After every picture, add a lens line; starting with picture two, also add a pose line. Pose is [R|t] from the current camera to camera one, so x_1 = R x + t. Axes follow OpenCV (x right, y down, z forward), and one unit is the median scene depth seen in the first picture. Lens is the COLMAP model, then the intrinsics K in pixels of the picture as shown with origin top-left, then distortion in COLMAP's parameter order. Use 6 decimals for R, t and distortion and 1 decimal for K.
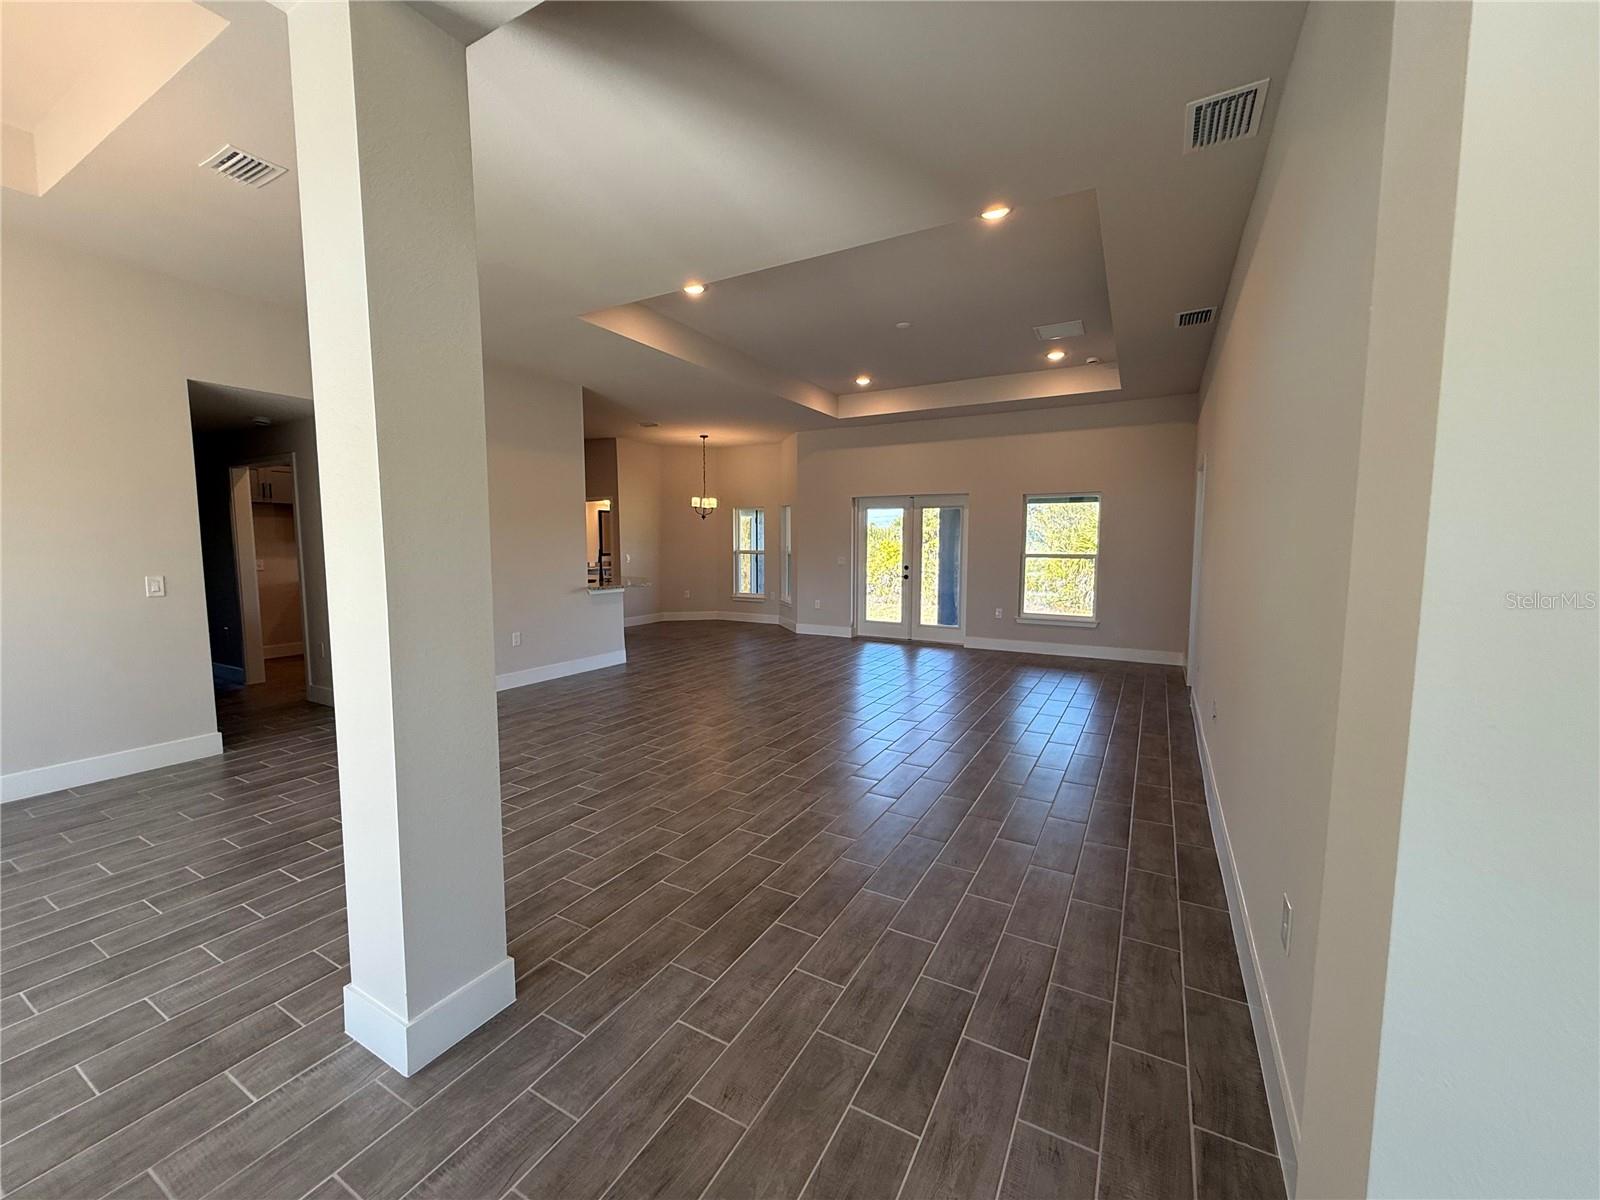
lens RADIAL K [[637.5, 0, 796.7], [0, 637.5, 594.3], [0, 0, 1]] dist [-0.001645, 0.000884]
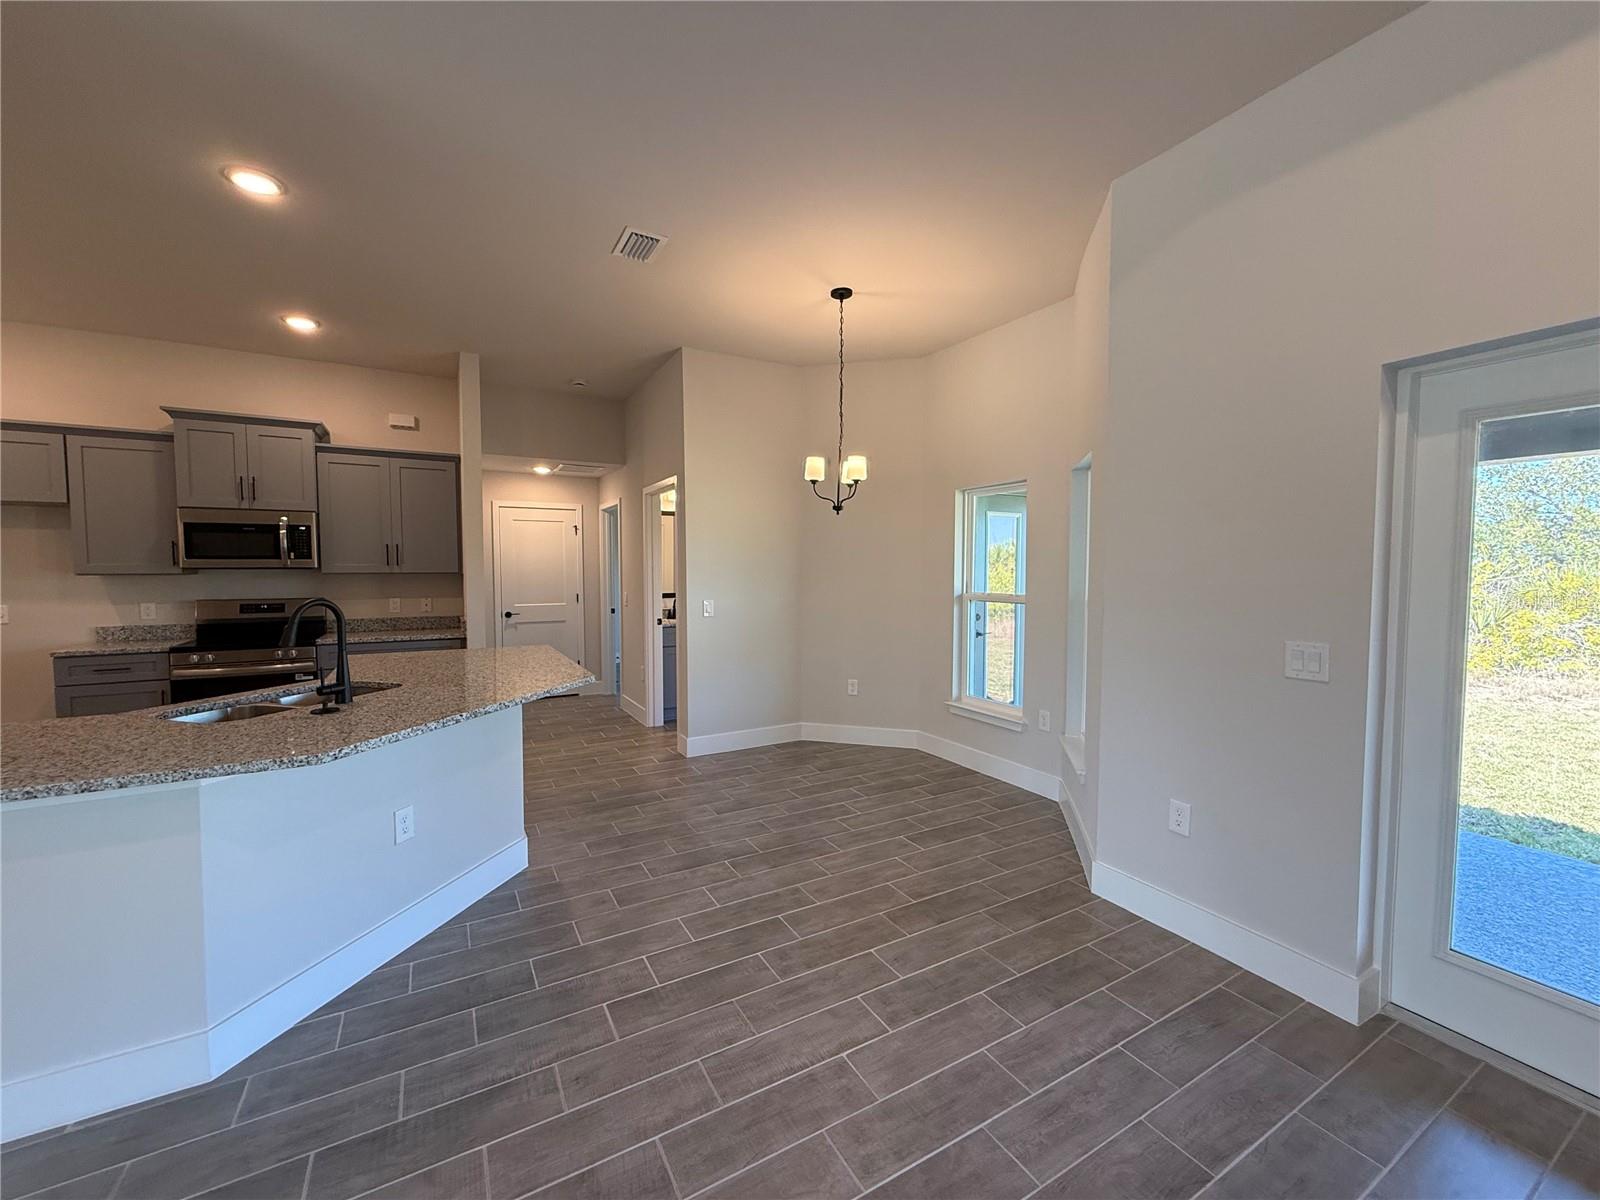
lens RADIAL K [[637.5, 0, 795.4], [0, 637.5, 598.4], [0, 0, 1]] dist [-0.001645, 0.000884]
pose [[0.857485, 0.023289, -0.513981, 0.075066], [-0.042289, 0.998785, -0.025297, -0.152841], [0.512768, 0.043428, 0.857428, 1.783288]]
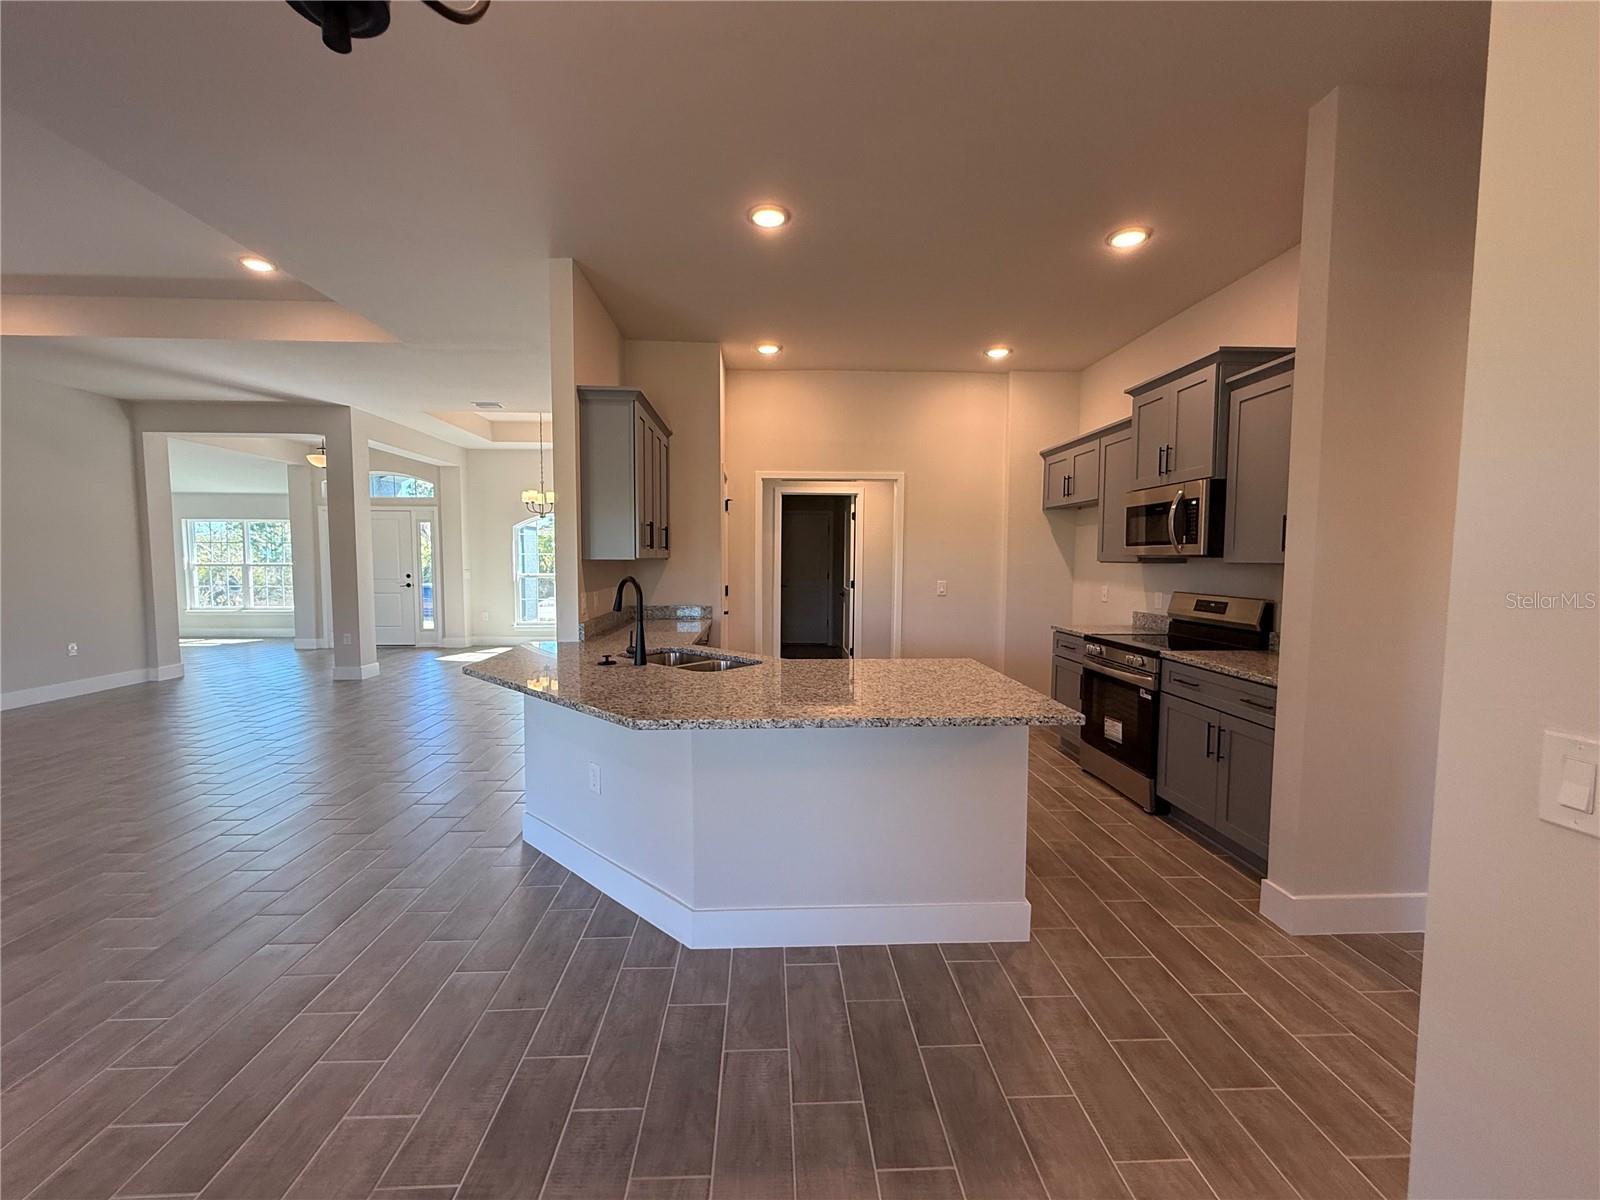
lens RADIAL K [[637.5, 0, 787.8], [0, 637.5, 586.6], [0, 0, 1]] dist [-0.001645, 0.000884]
pose [[-0.845050, 0.018688, -0.534361, -0.386590], [-0.052096, 0.991756, 0.117070, -0.237235], [0.532144, 0.126767, -0.837110, 2.831245]]
